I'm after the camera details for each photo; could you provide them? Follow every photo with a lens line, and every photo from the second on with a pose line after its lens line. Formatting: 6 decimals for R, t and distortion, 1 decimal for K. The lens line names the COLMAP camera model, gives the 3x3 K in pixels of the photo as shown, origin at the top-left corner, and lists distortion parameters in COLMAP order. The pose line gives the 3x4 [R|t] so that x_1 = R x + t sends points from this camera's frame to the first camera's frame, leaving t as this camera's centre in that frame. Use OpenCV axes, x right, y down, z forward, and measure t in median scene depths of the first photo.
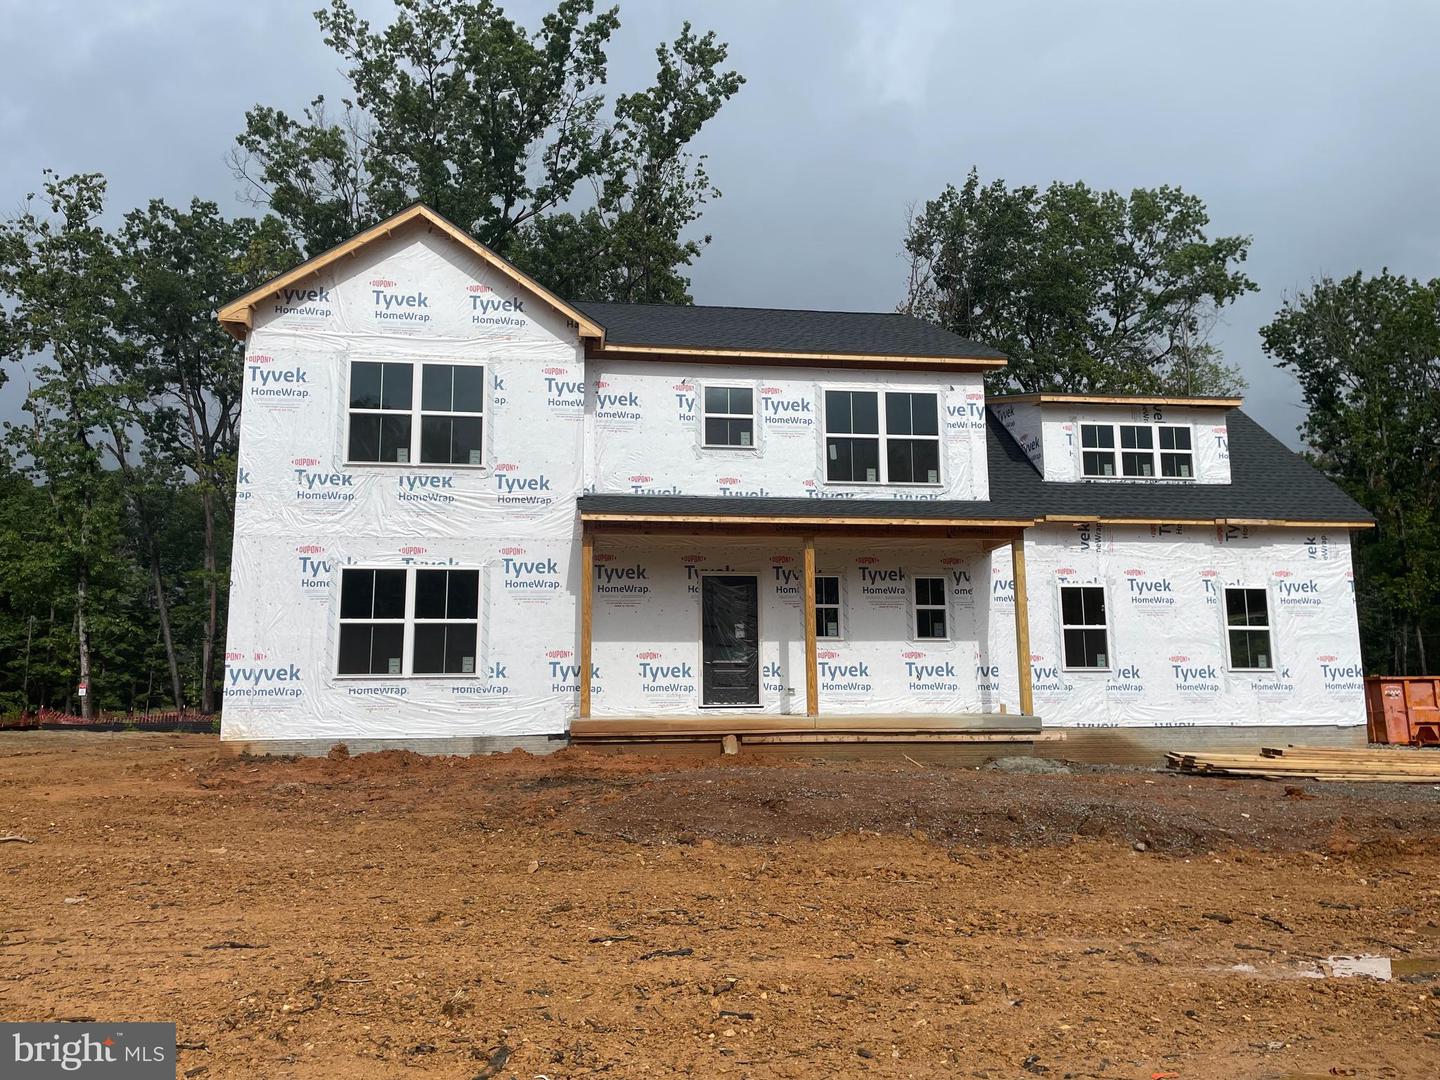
lens RADIAL K [[1075.2, 0, 715.9], [0, 1075.2, 533.8], [0, 0, 1]] dist [0.082334, -0.108791]
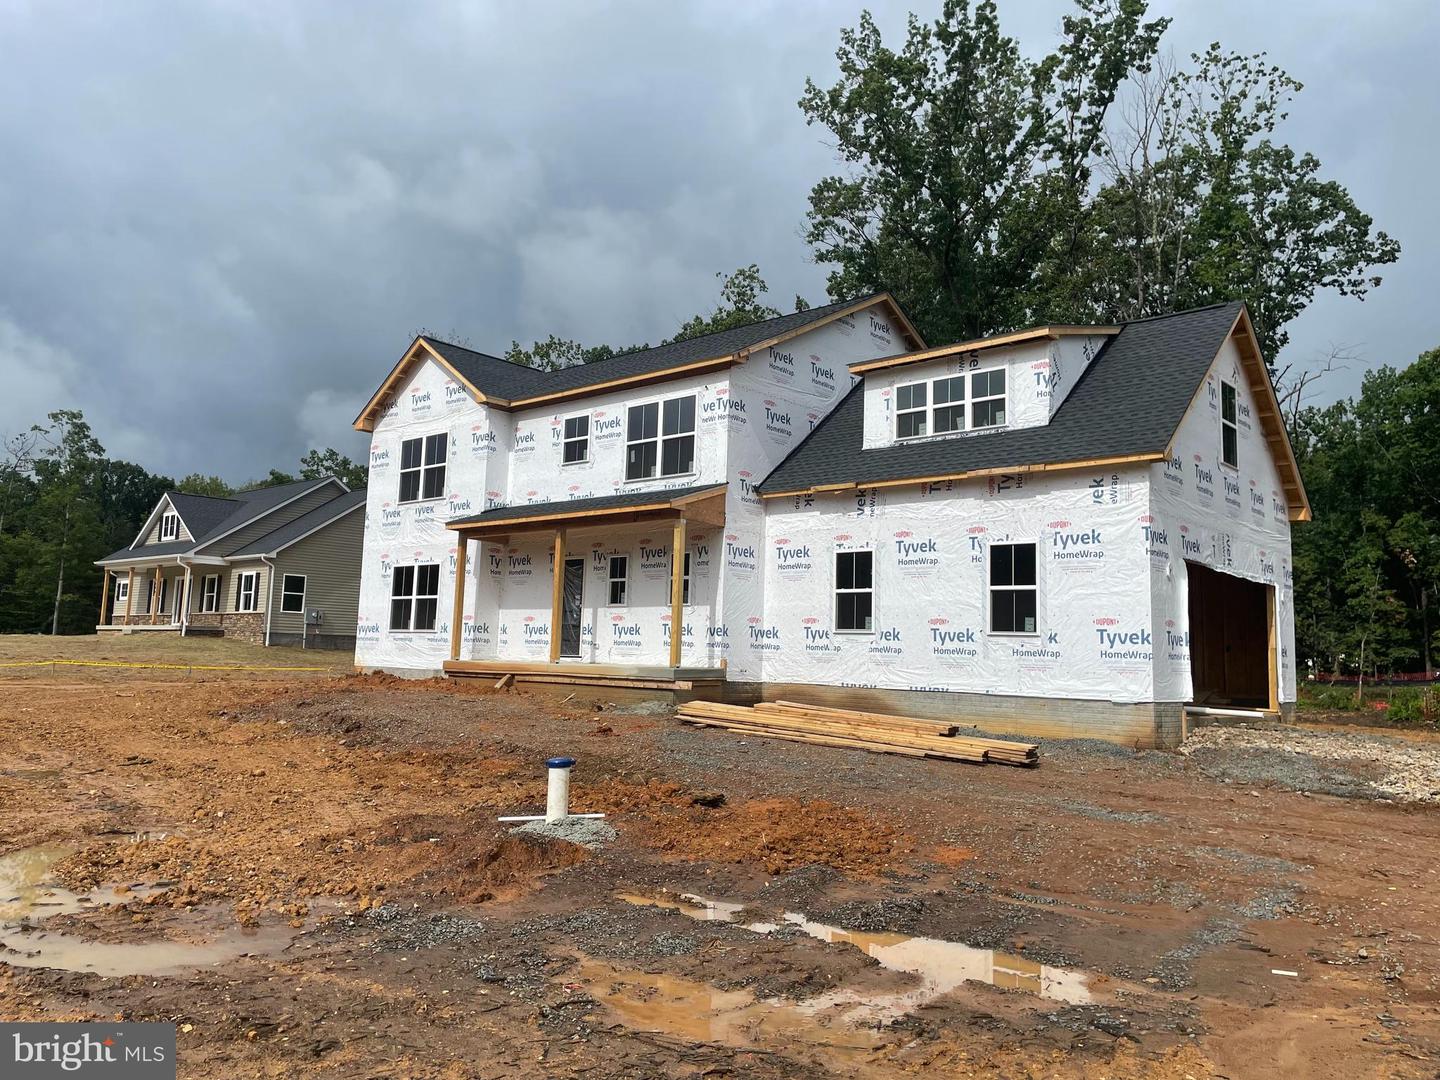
lens RADIAL K [[1075.2, 0, 720.2], [0, 1075.2, 533.0], [0, 0, 1]] dist [0.082334, -0.108791]
pose [[0.646694, -0.060111, -0.760378, 1.109488], [0.082497, 0.996554, -0.008618, 0.031656], [0.758275, -0.057156, 0.649424, 0.258198]]
